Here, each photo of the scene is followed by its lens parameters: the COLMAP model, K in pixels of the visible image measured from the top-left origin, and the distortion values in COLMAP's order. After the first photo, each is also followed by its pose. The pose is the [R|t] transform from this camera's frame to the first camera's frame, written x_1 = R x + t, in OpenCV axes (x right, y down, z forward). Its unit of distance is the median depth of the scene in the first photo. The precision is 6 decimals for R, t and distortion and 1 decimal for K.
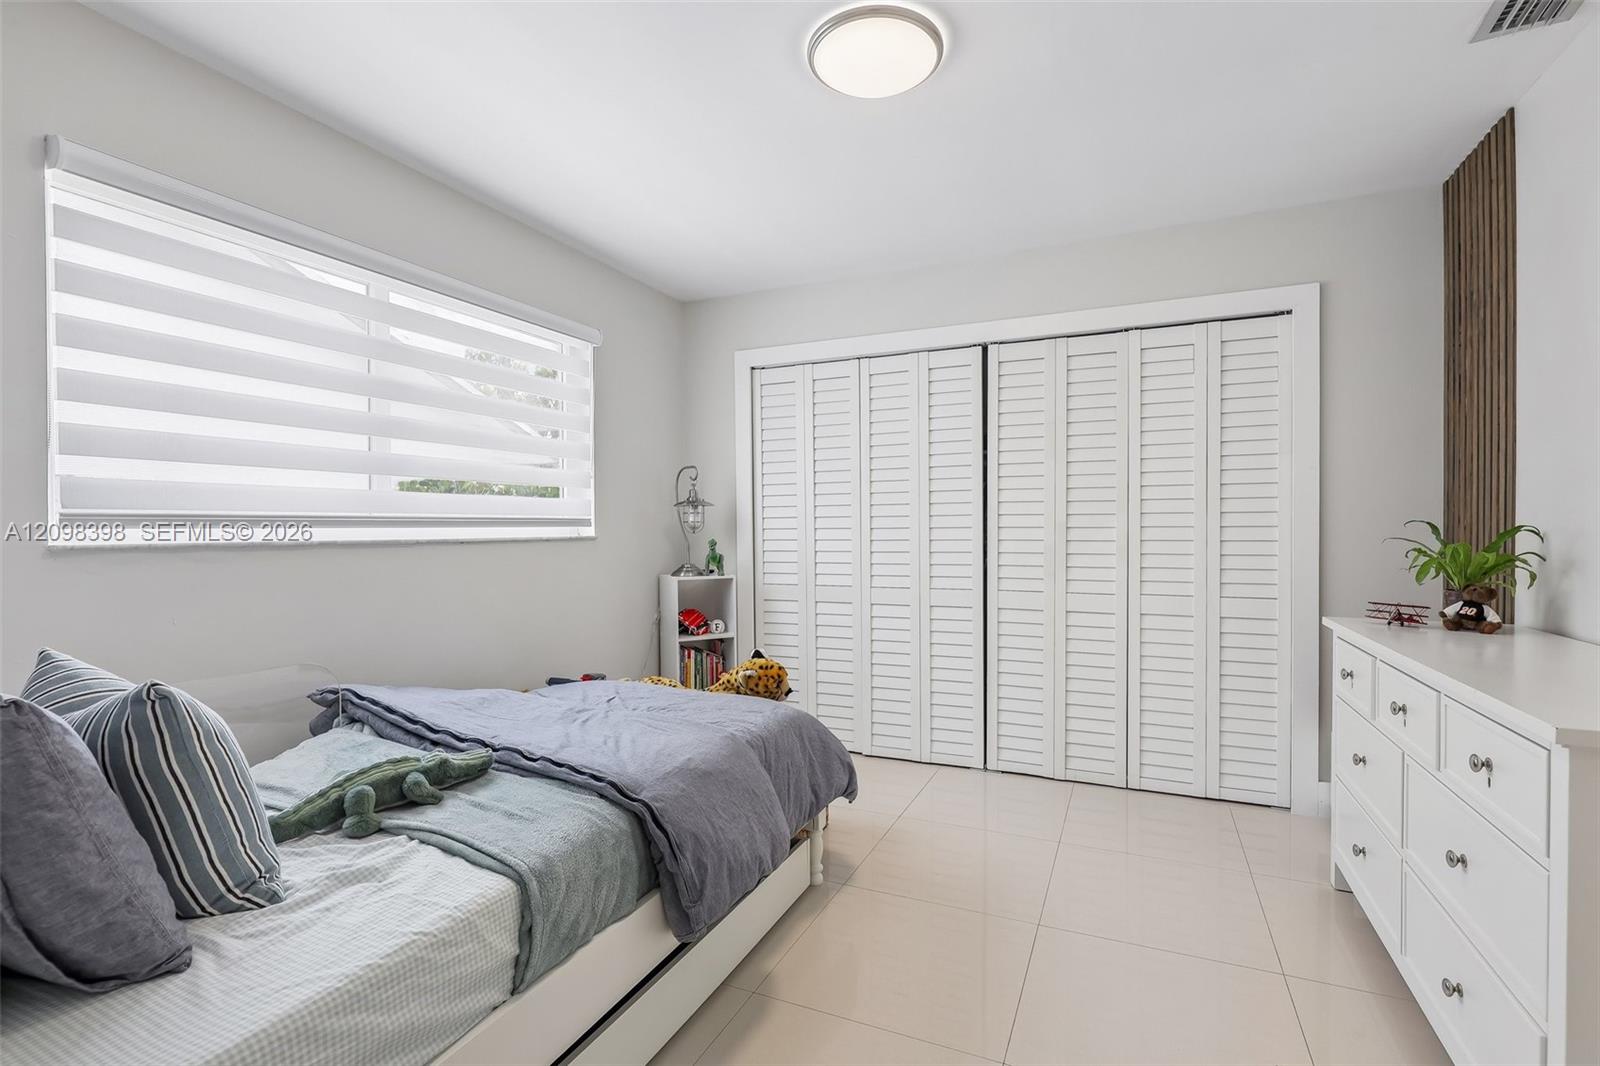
lens RADIAL K [[743.3, 0, 817.2], [0, 743.3, 528.0], [0, 0, 1]] dist [0.000345, -0.000662]
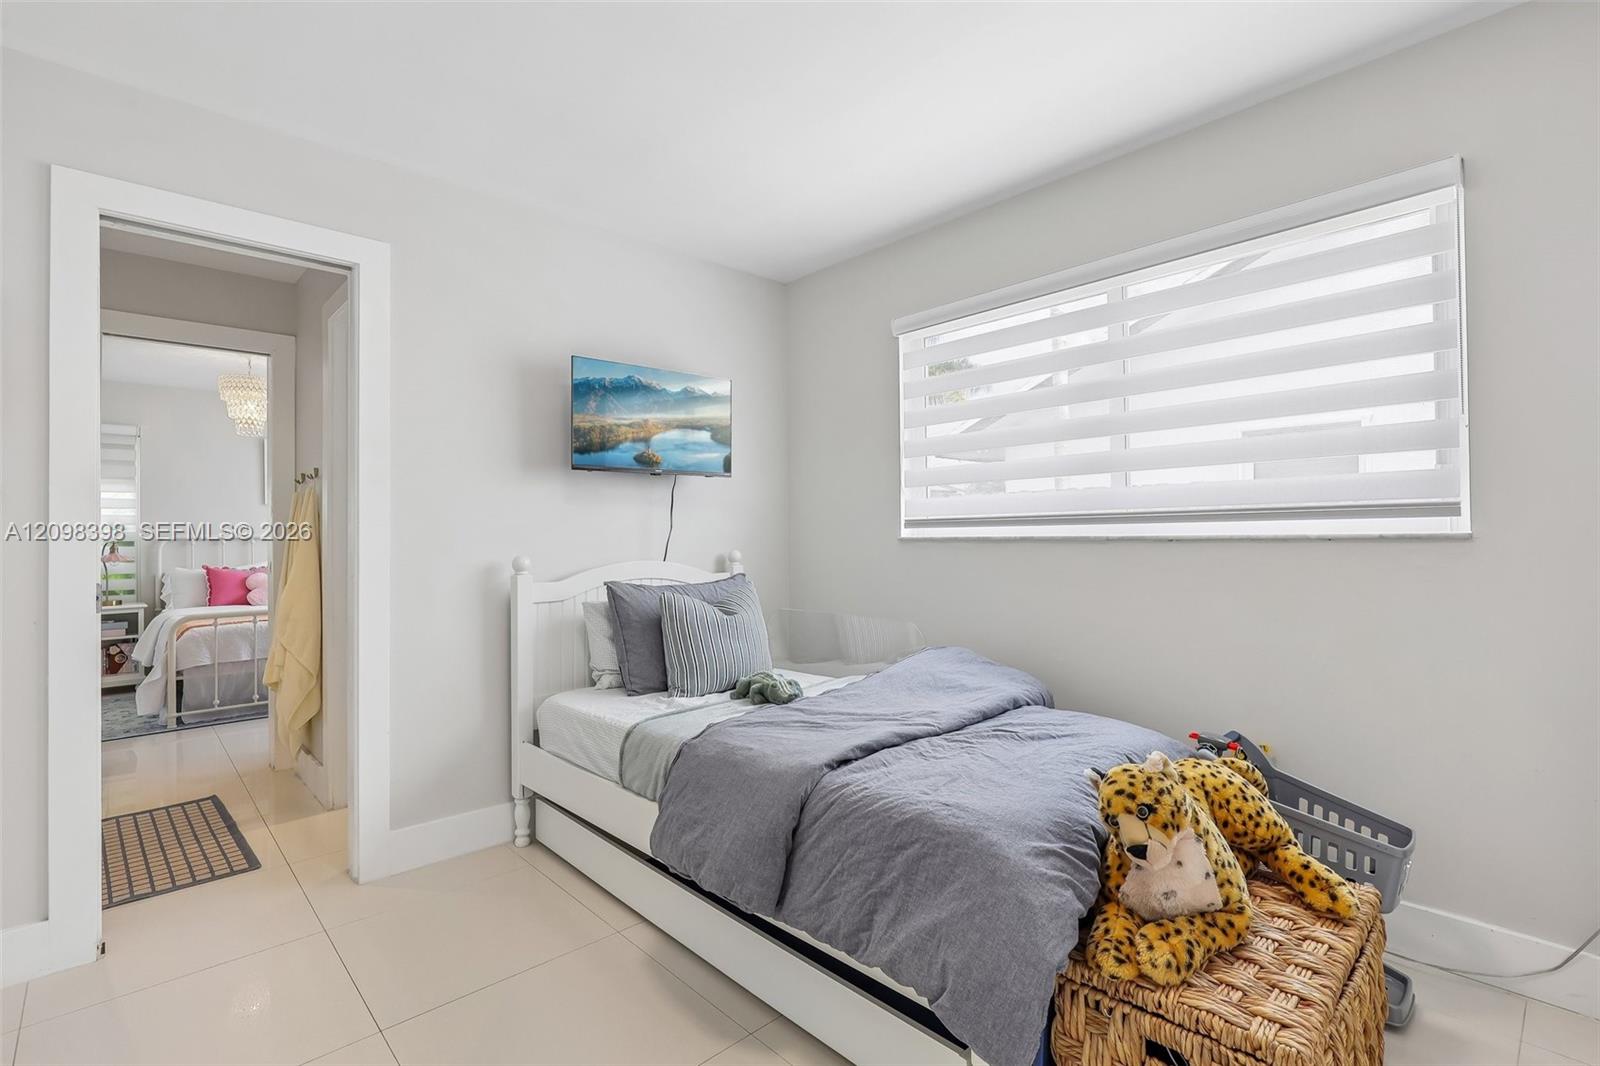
lens RADIAL K [[736.9, 0, 800.0], [0, 736.9, 533.0], [0, 0, 1]] dist [-0.000691, -0.000823]
pose [[-0.398172, 0.005773, -0.917293, 0.518825], [0.012869, 0.999917, 0.000707, 0.005671], [0.917220, -0.011523, -0.398213, 1.026085]]
